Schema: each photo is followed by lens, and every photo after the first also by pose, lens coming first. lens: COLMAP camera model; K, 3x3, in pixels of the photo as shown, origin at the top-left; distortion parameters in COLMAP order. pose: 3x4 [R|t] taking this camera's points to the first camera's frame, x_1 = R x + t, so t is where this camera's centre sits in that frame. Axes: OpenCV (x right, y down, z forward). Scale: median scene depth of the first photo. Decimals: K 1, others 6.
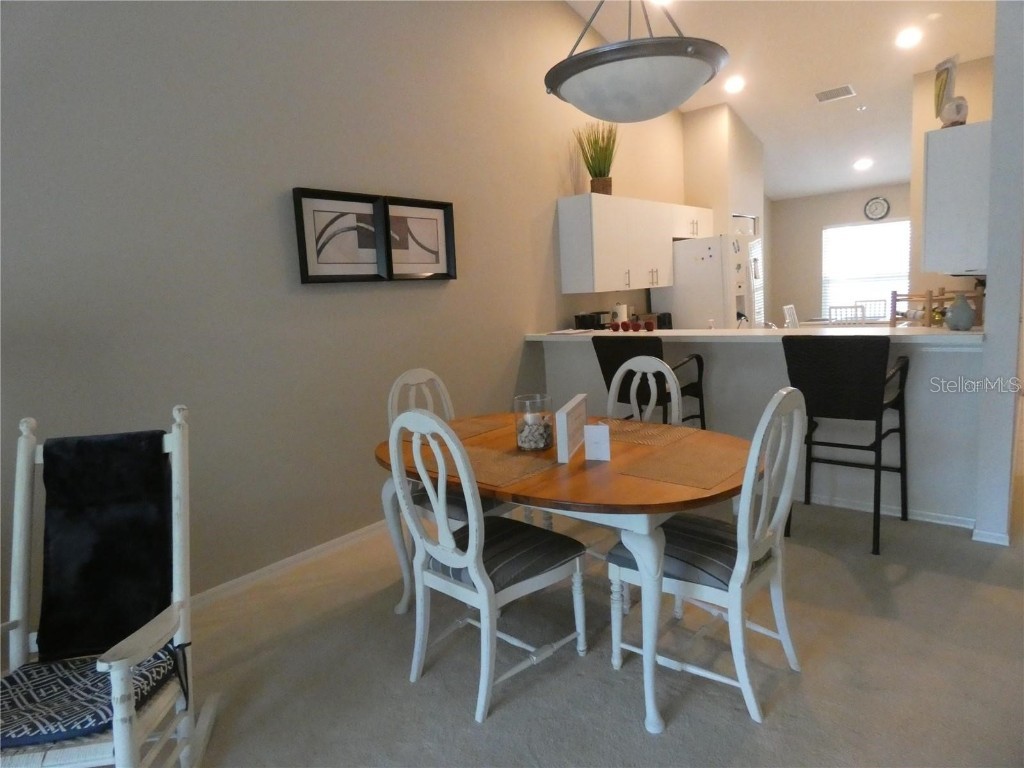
lens RADIAL K [[612.6, 0, 512.0], [0, 612.6, 384.0], [0, 0, 1]] dist [0.002503, -0.012417]
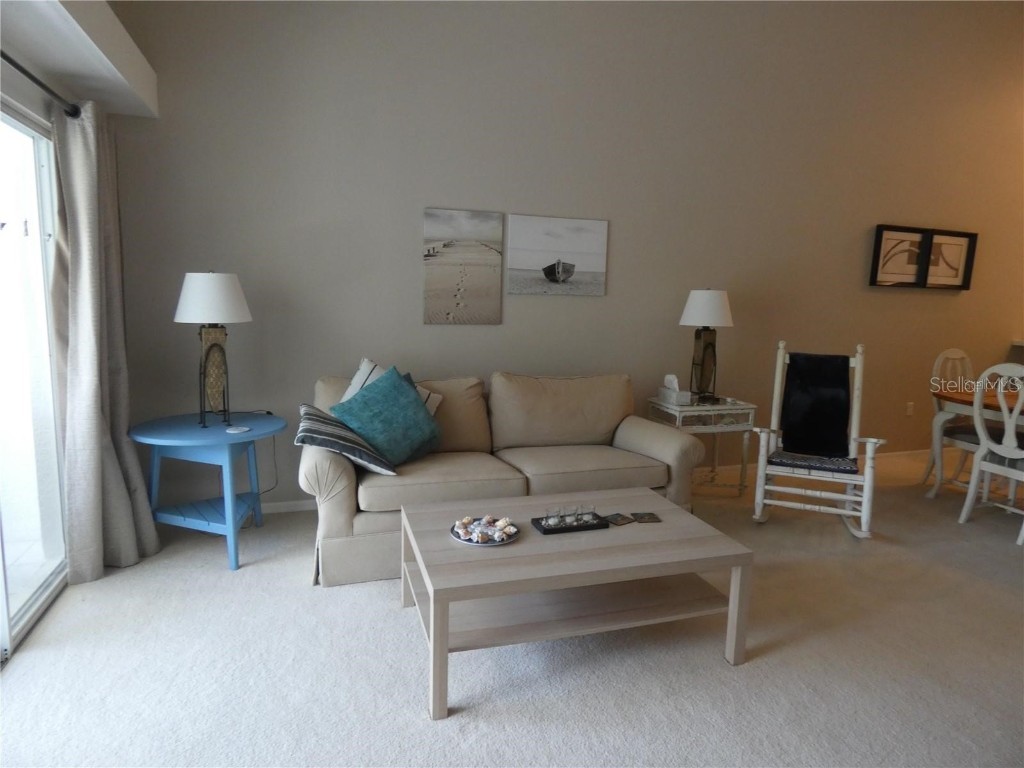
lens RADIAL K [[612.6, 0, 512.0], [0, 612.6, 384.0], [0, 0, 1]] dist [0.002503, -0.012417]
pose [[0.856851, 0.154178, -0.491971, -0.290532], [-0.152723, 0.987315, 0.043419, 0.139053], [0.492424, 0.037932, 0.869528, -0.711616]]
